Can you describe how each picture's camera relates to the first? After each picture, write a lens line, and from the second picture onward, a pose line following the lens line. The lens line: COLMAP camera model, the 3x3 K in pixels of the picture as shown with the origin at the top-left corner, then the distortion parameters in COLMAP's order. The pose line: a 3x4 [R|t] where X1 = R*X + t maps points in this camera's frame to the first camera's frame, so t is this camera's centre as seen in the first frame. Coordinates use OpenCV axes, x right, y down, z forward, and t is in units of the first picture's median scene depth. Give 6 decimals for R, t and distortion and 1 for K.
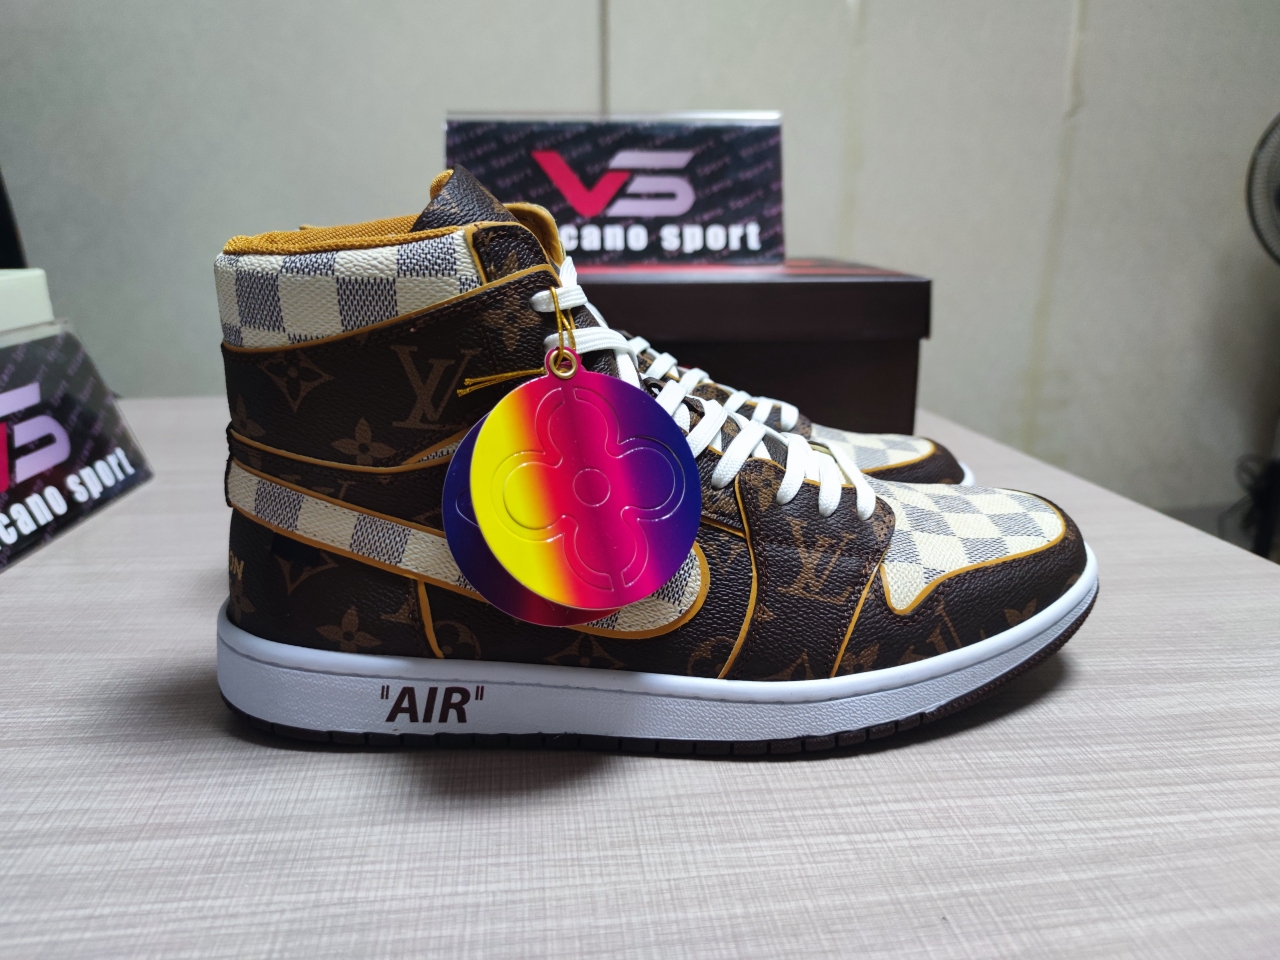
lens RADIAL K [[971.1, 0, 592.3], [0, 971.1, 508.3], [0, 0, 1]] dist [-0.010078, 0.011936]
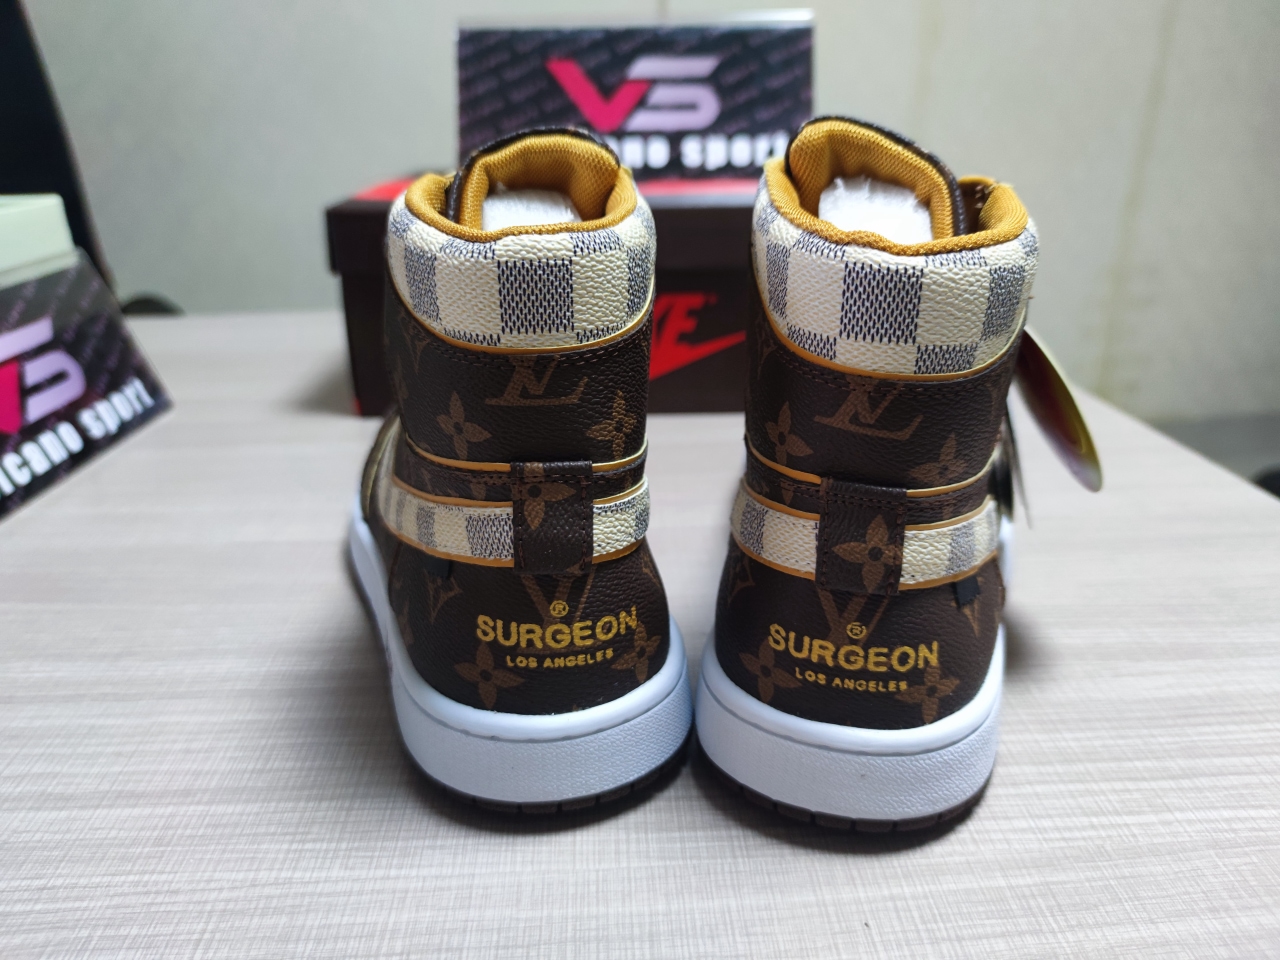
lens RADIAL K [[971.1, 0, 638.4], [0, 971.1, 476.1], [0, 0, 1]] dist [-0.010078, 0.011936]
pose [[0.997724, 0.007895, -0.066971, 0.176546], [-0.000827, 0.994481, 0.104917, -0.121996], [0.067430, -0.104622, 0.992223, 0.048087]]
